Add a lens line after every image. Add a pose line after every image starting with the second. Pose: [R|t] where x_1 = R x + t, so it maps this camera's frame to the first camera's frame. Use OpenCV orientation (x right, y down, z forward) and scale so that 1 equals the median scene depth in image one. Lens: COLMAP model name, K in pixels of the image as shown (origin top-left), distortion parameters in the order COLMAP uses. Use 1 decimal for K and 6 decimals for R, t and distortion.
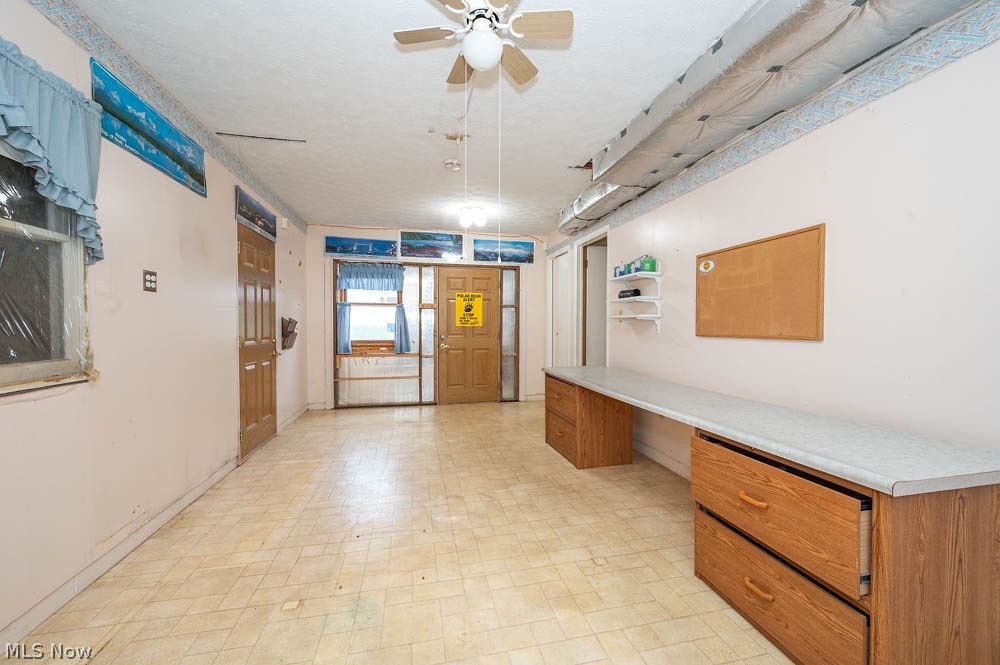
lens RADIAL K [[386.7, 0, 500.0], [0, 386.7, 332.5], [0, 0, 1]] dist [-0.000020, -0.000013]
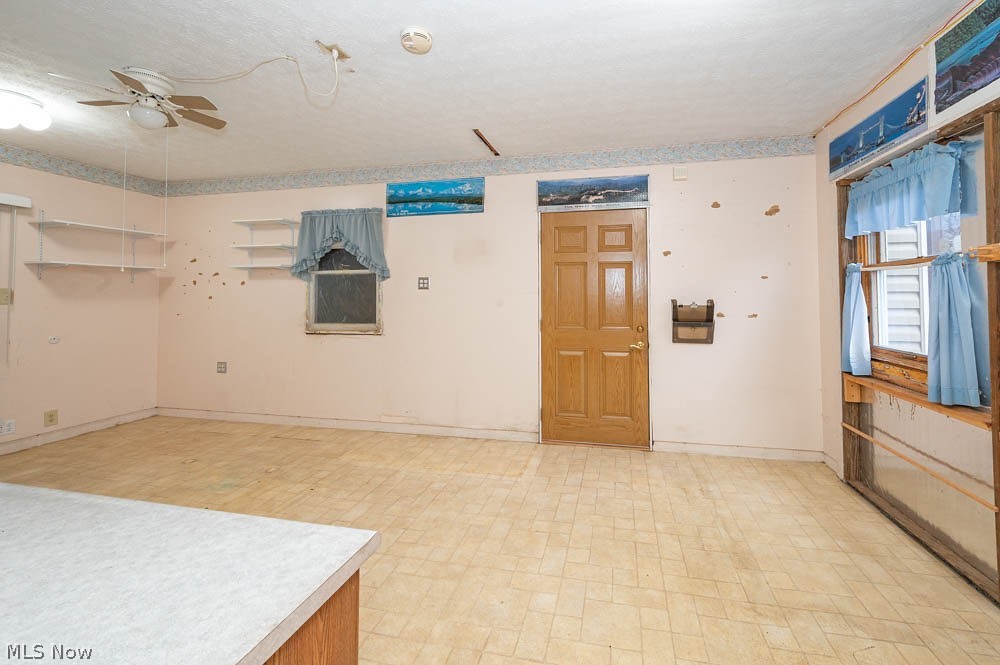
lens RADIAL K [[385.5, 0, 503.2], [0, 385.5, 283.0], [0, 0, 1]] dist [0.000529, 0.000024]
pose [[-0.400984, -0.030340, -0.915582, 0.525147], [-0.012791, 0.999539, -0.027520, -0.094490], [0.915996, 0.000676, -0.401187, 2.060023]]
